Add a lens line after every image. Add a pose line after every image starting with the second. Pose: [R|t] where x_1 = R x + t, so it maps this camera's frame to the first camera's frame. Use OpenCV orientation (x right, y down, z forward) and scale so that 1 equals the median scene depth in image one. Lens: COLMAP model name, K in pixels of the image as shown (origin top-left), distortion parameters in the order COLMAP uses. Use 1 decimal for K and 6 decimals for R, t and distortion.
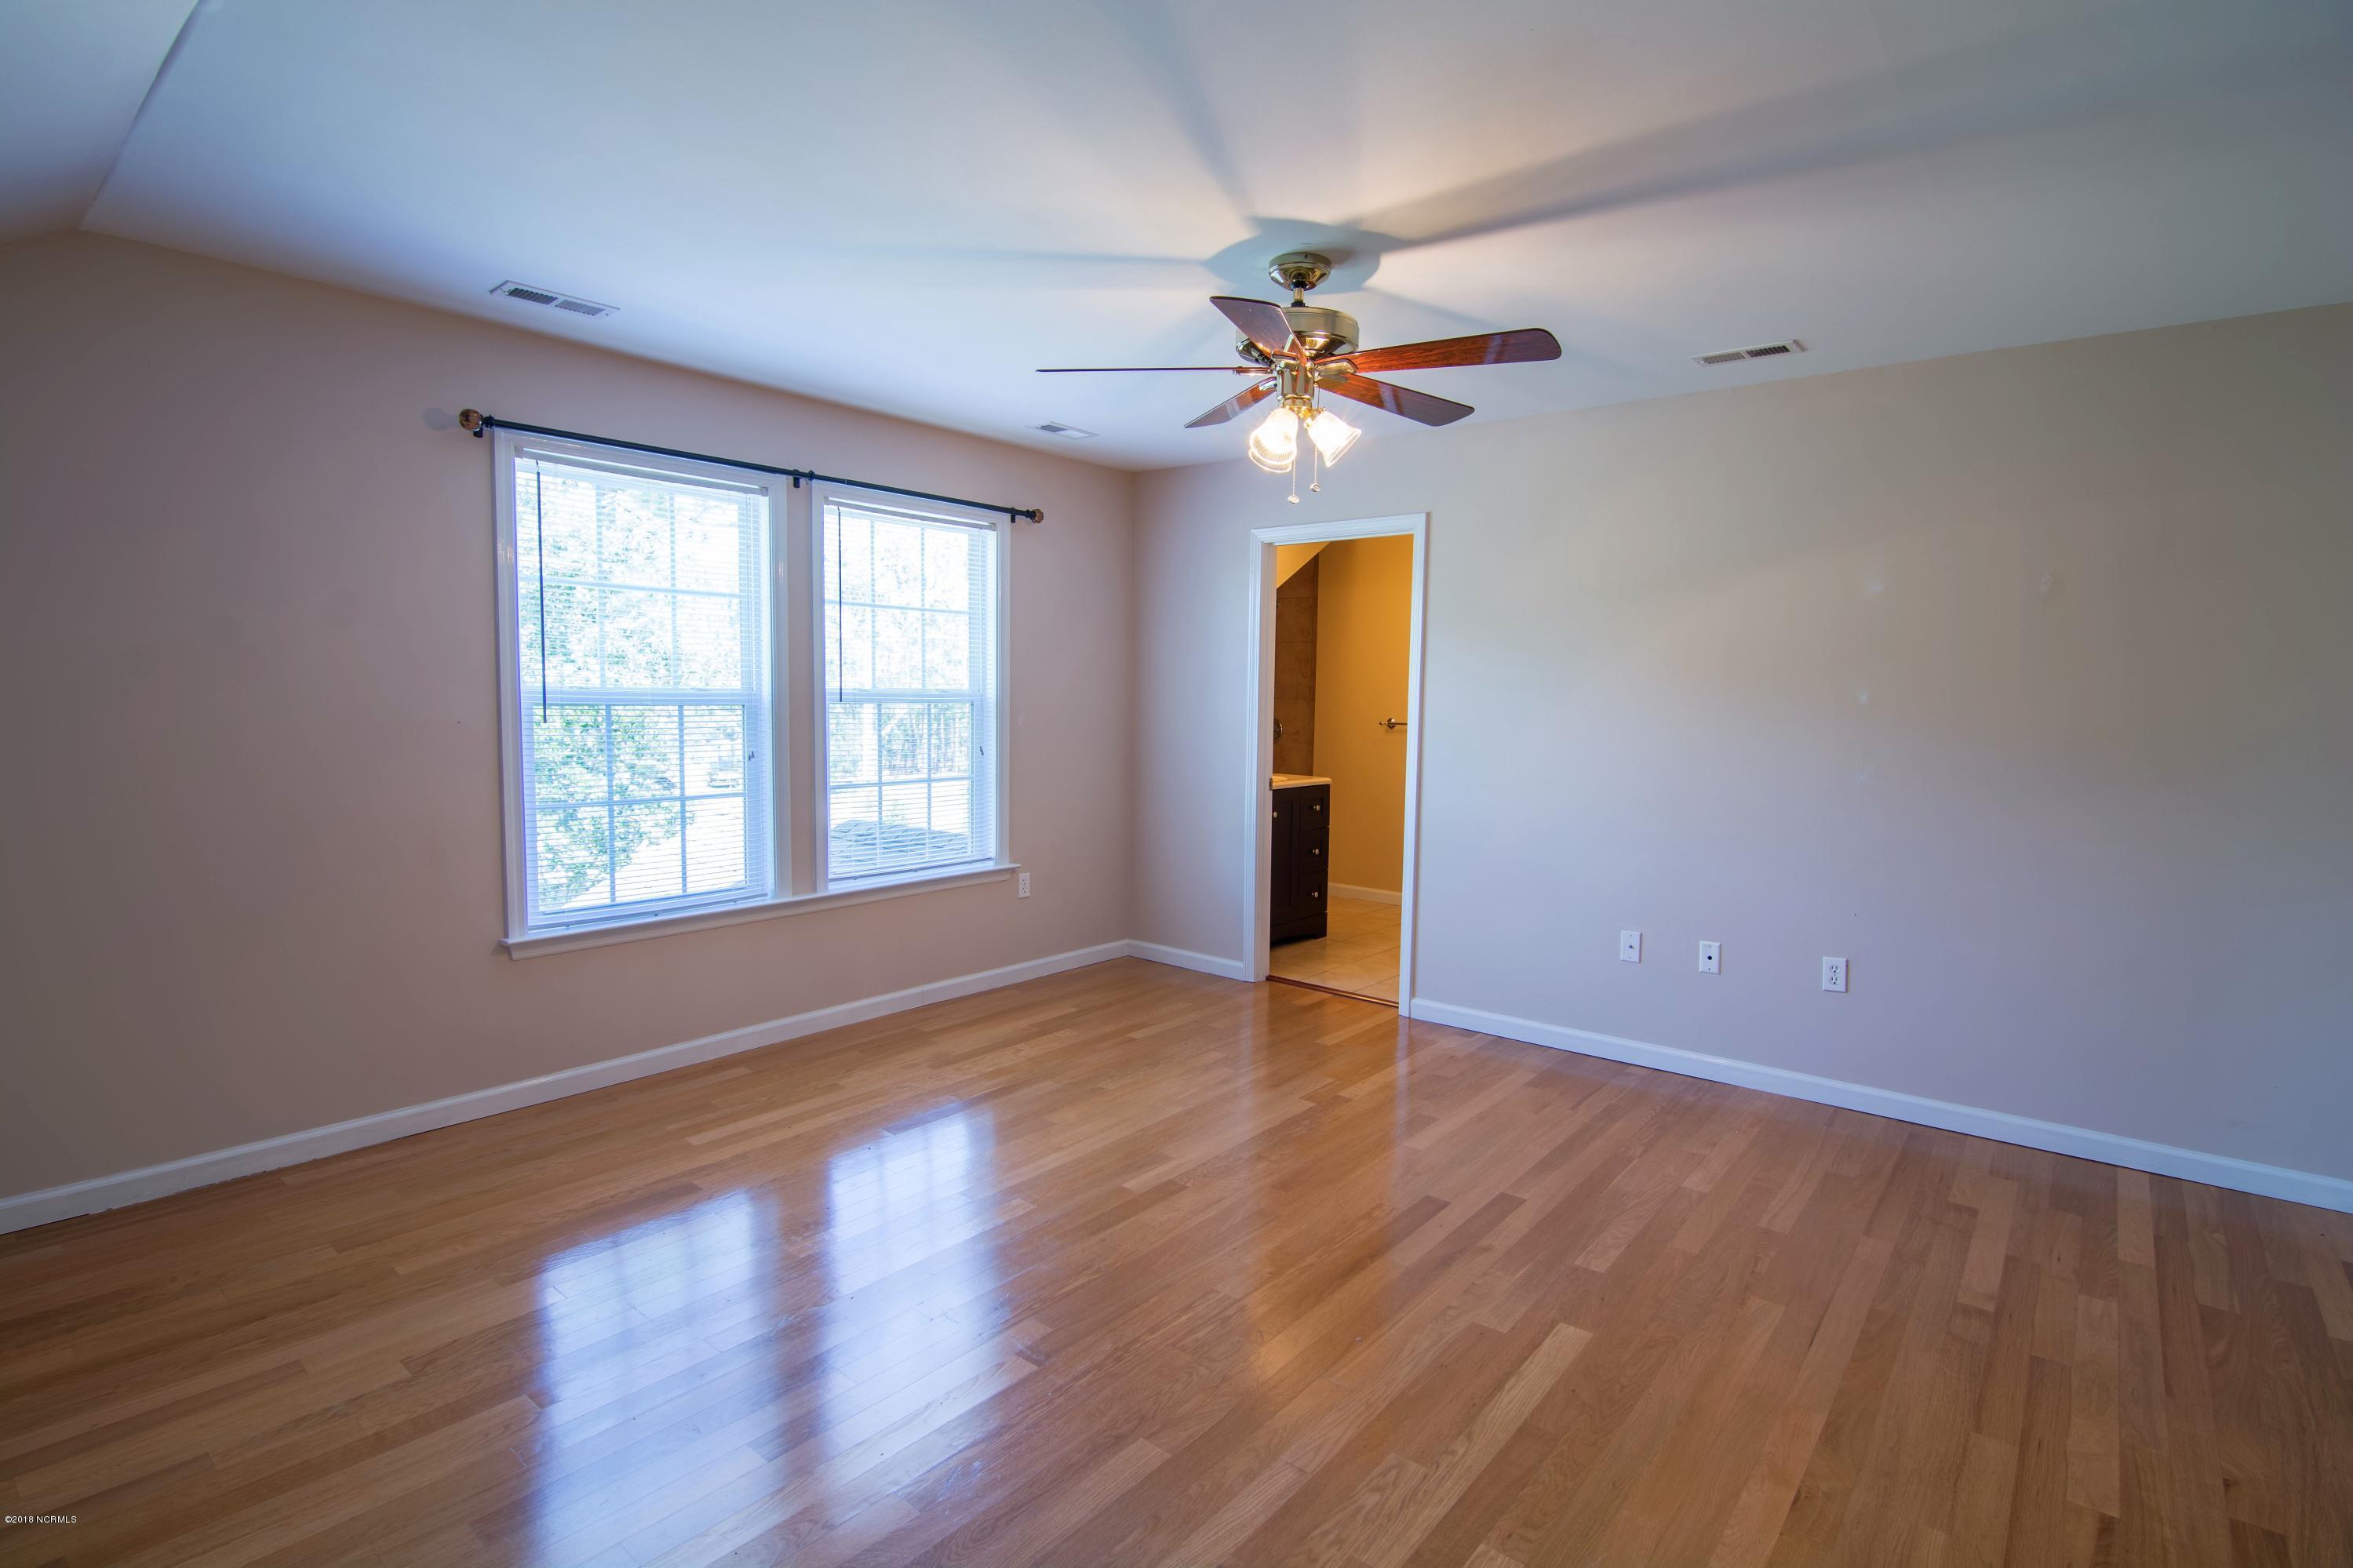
lens RADIAL K [[1132.1, 0, 1172.1], [0, 1132.1, 784.1], [0, 0, 1]] dist [0.001474, -0.020336]
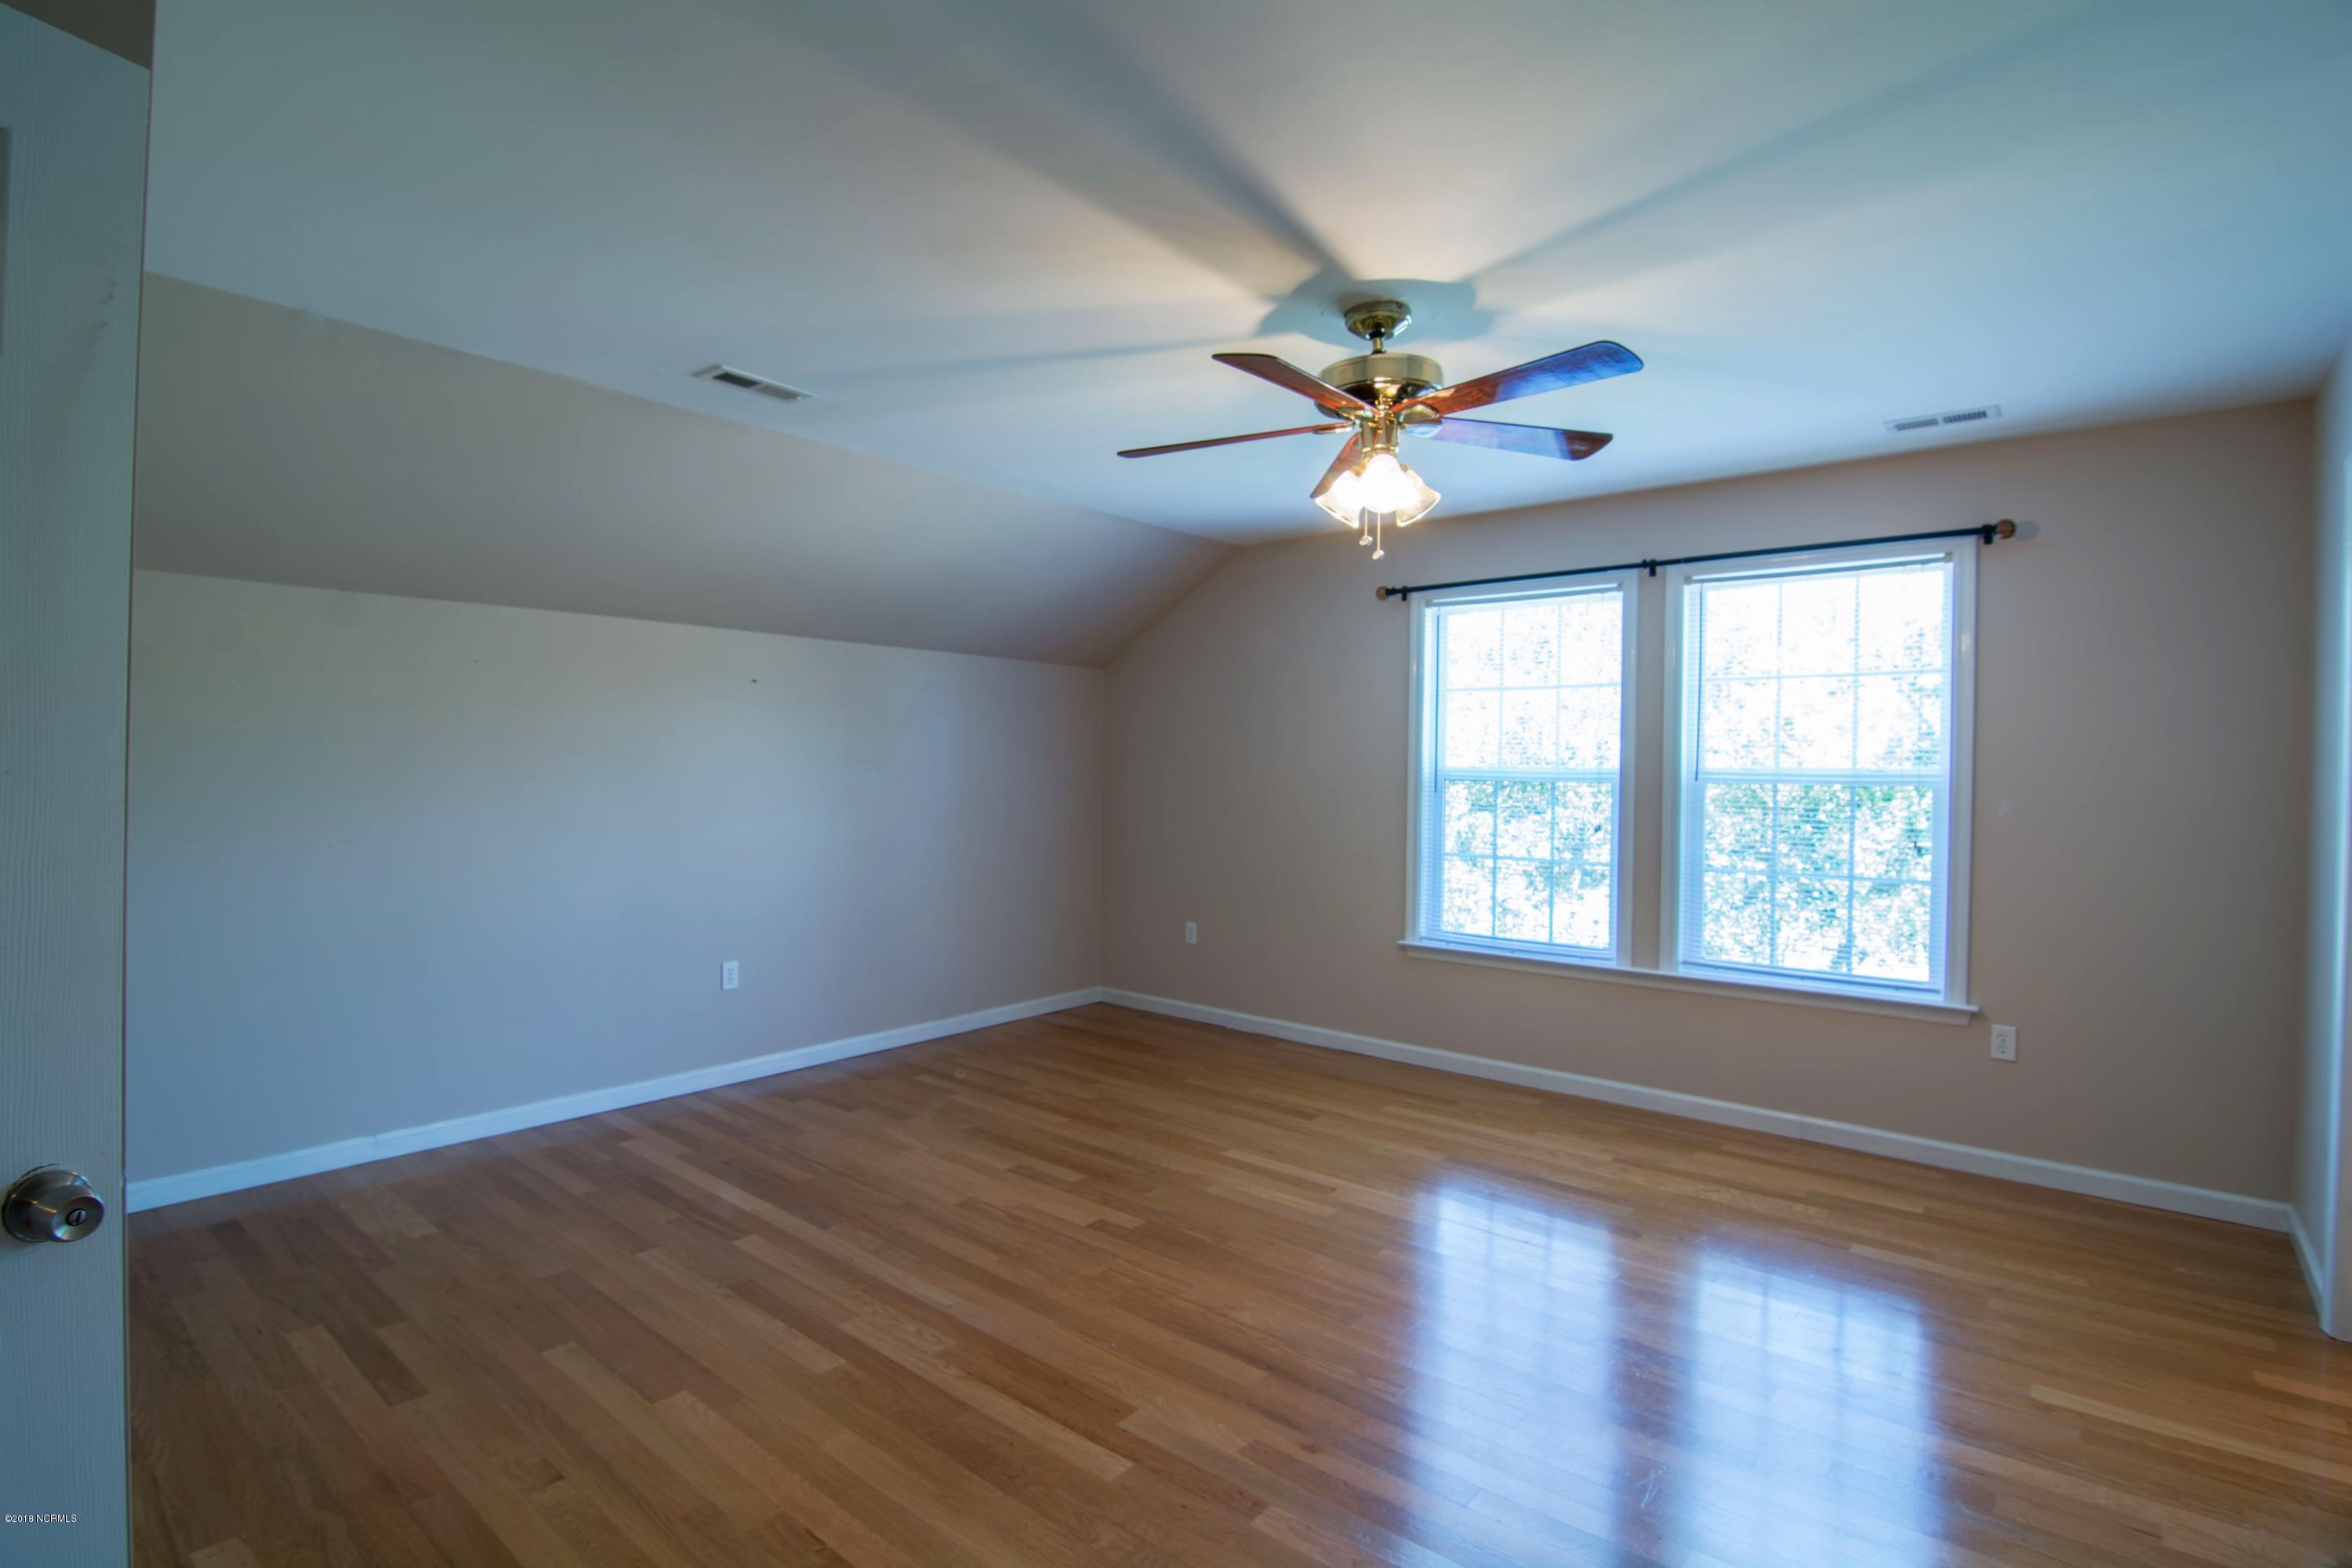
lens RADIAL K [[1131.8, 0, 1171.6], [0, 1131.8, 784.1], [0, 0, 1]] dist [0.001474, -0.020336]
pose [[-0.008811, 0.000586, -0.999961, 0.720620], [-0.092684, 0.995695, 0.001400, -0.030898], [0.995657, 0.092693, -0.008719, 0.583924]]
